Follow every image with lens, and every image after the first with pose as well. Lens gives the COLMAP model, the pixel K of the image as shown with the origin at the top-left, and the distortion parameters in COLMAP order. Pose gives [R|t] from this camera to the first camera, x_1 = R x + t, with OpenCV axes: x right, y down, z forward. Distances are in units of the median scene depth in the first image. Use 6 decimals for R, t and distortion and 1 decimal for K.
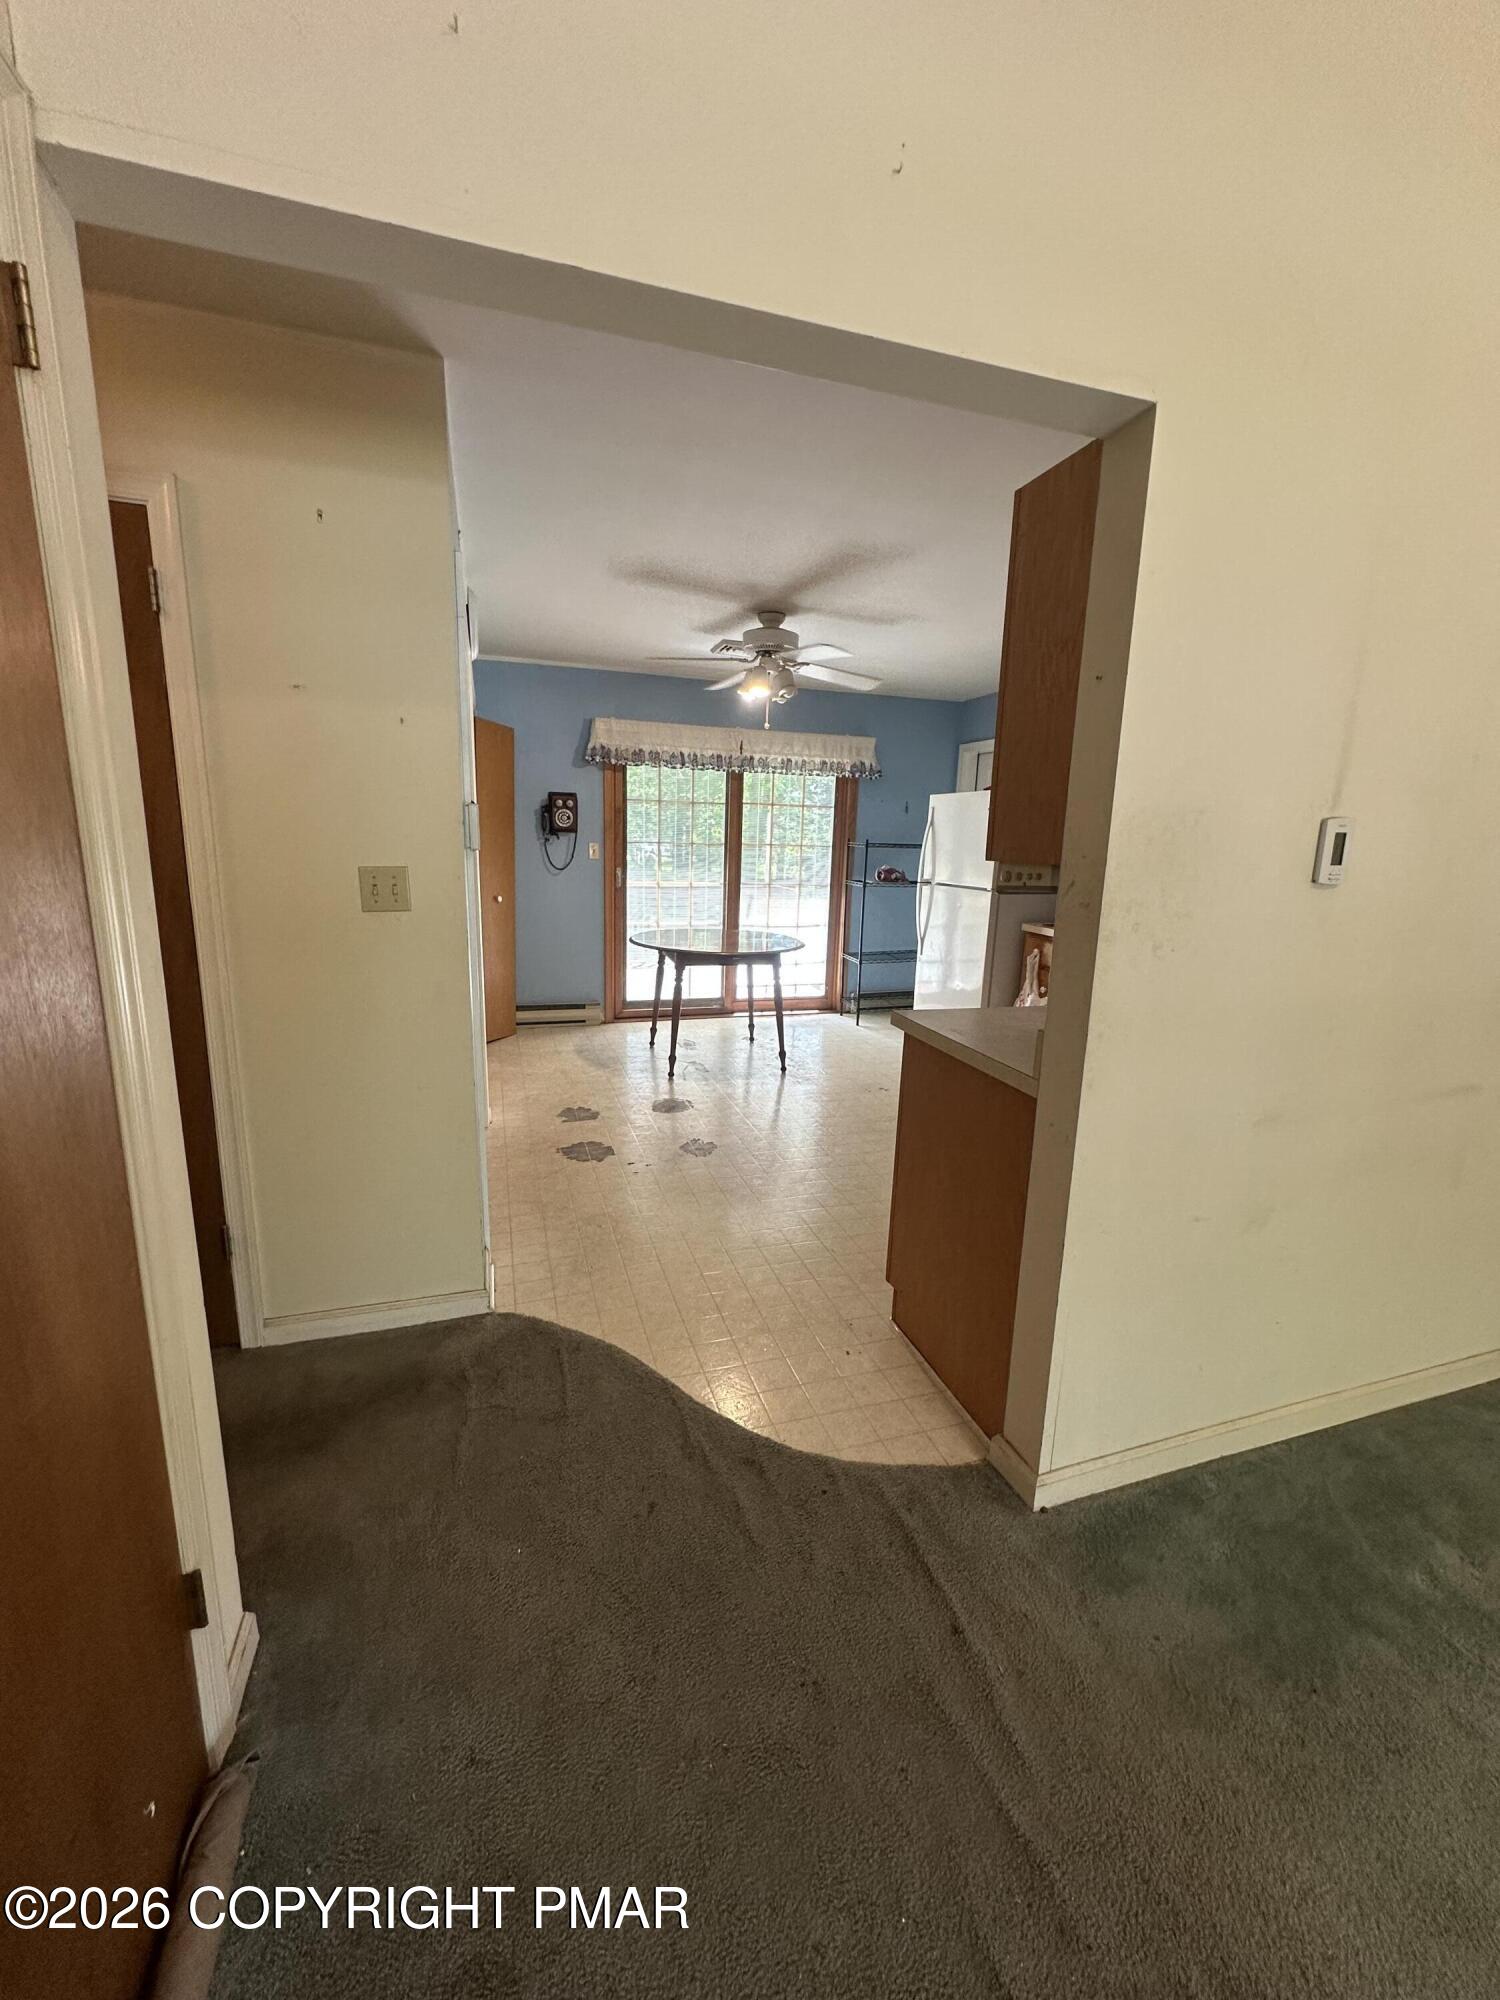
lens RADIAL K [[798.2, 0, 748.4], [0, 798.2, 1002.4], [0, 0, 1]] dist [-0.000541, 0.000992]
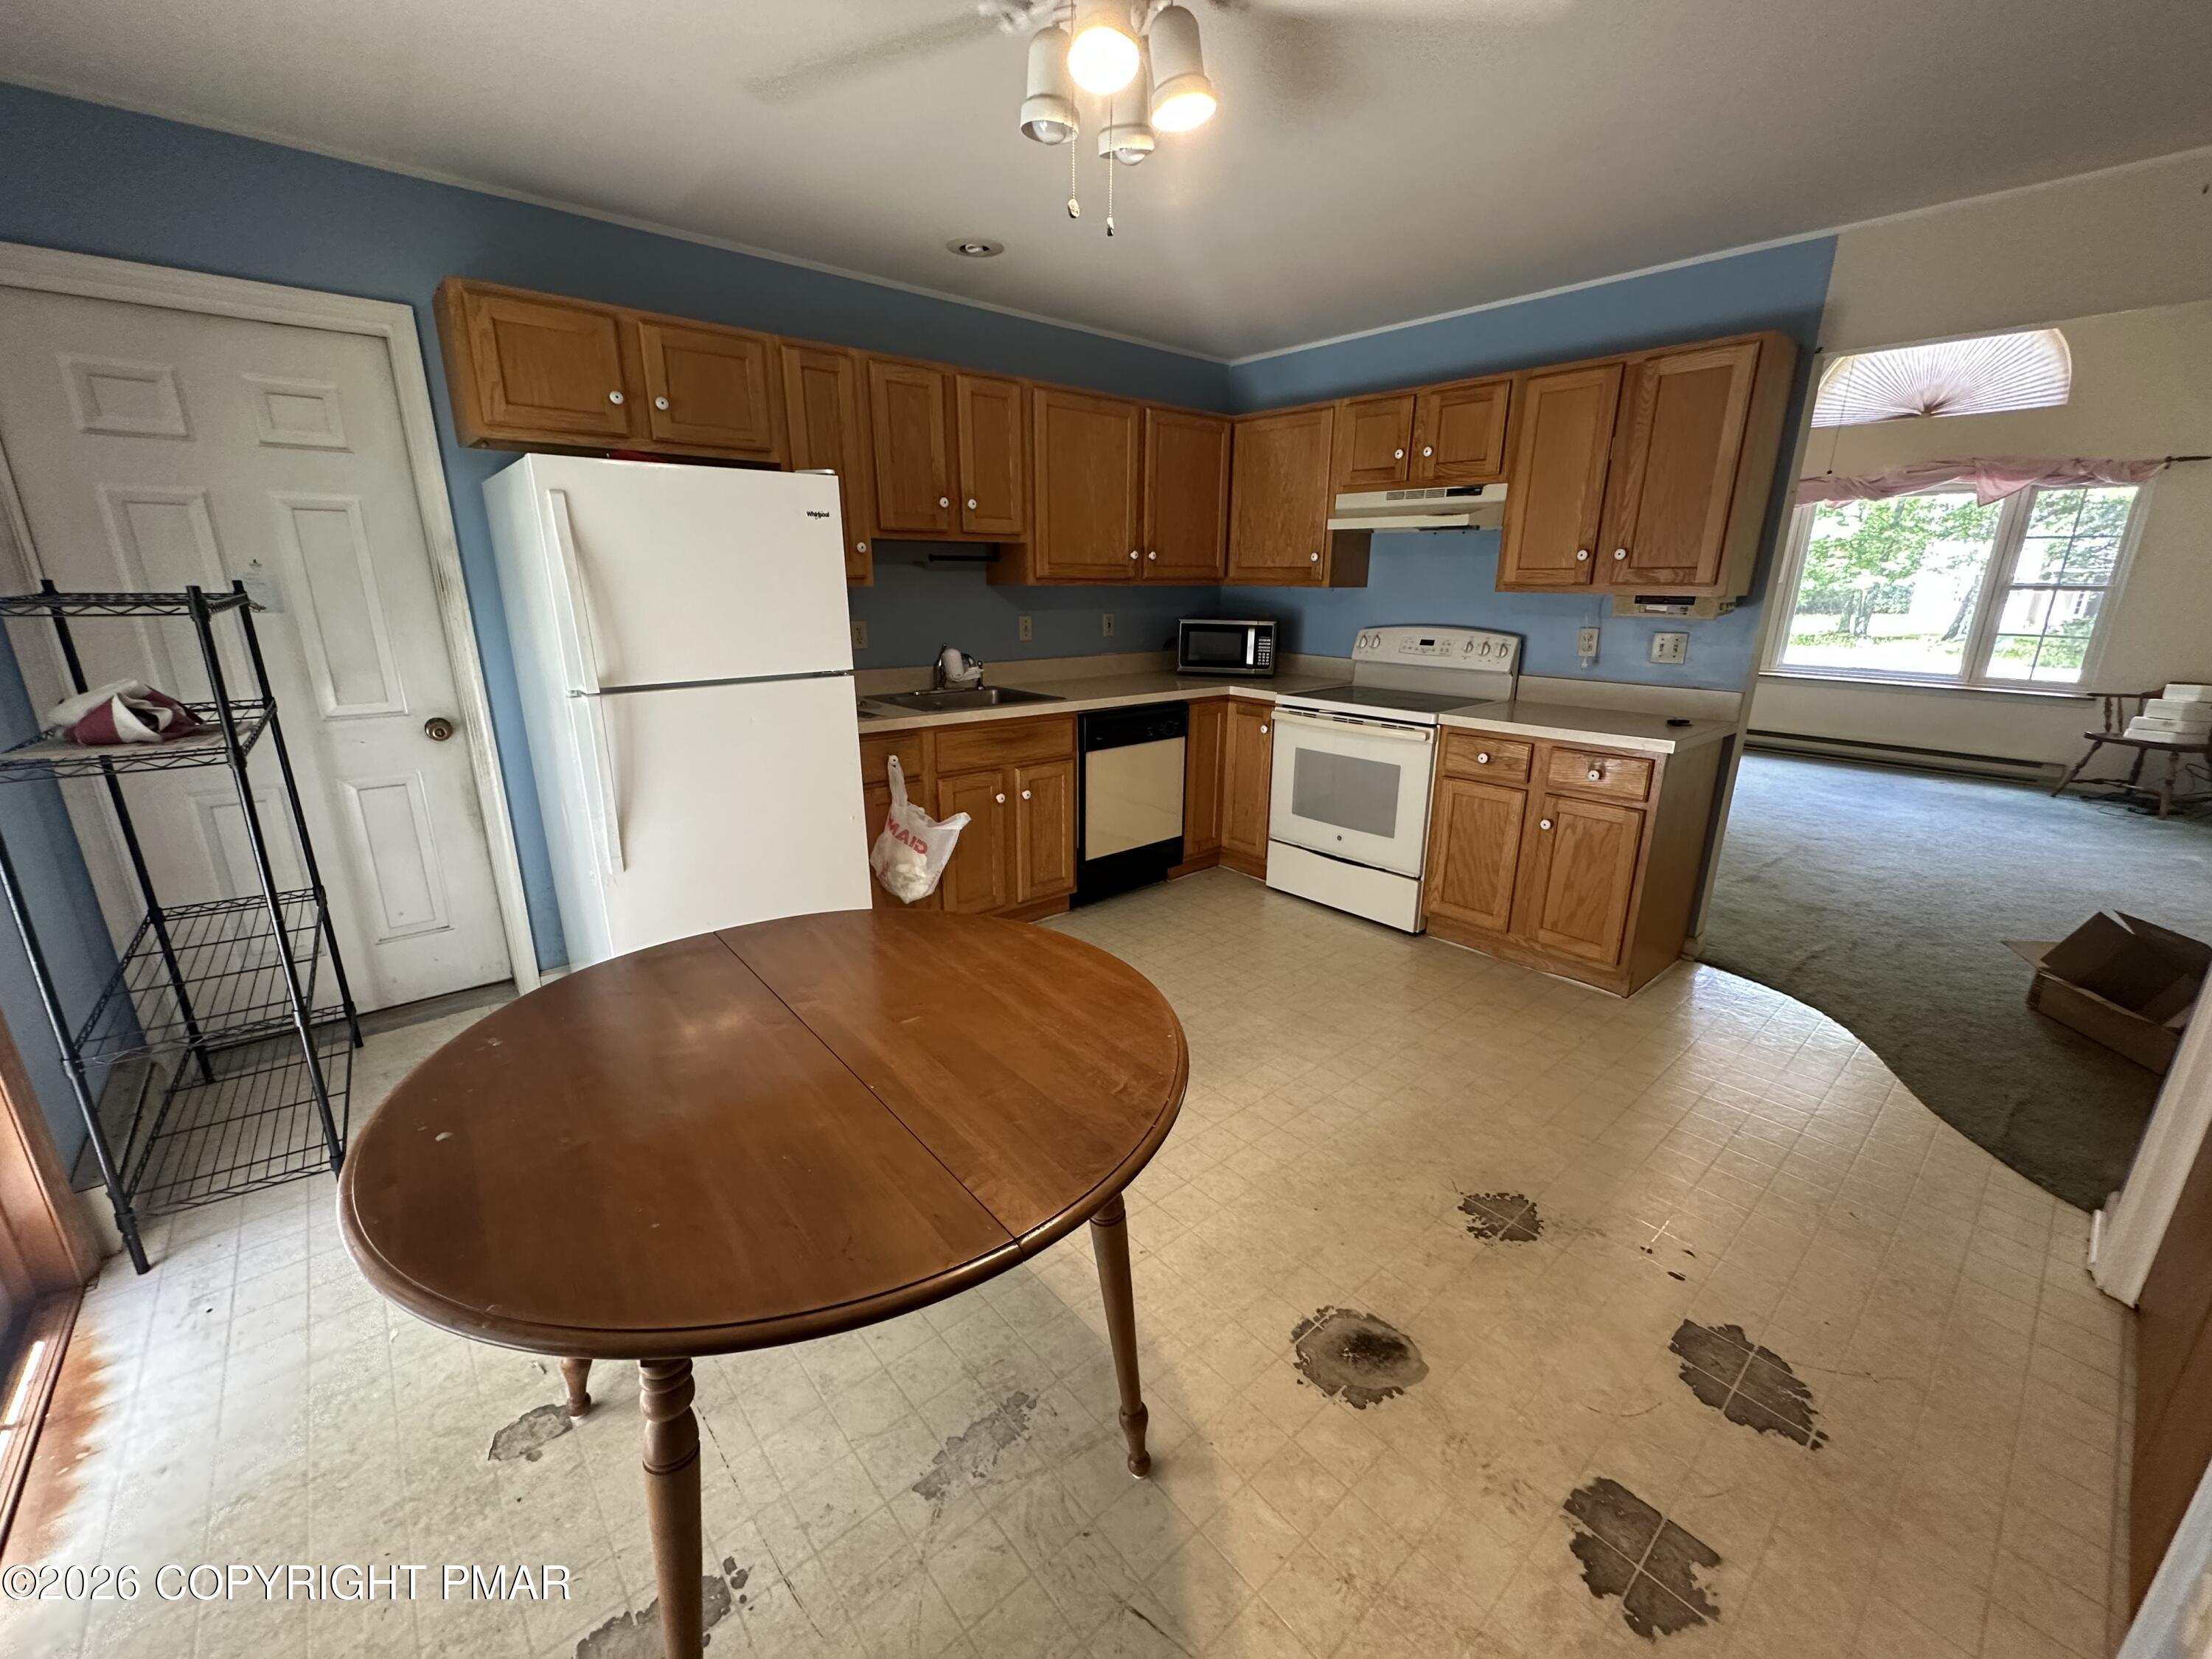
lens RADIAL K [[882.8, 0, 1113.0], [0, 882.8, 826.2], [0, 0, 1]] dist [-0.000541, 0.000992]
pose [[-0.395861, -0.278983, 0.874907, -0.248508], [0.172720, 0.913113, 0.369315, -0.188897], [-0.901921, 0.297311, -0.313280, 0.854950]]
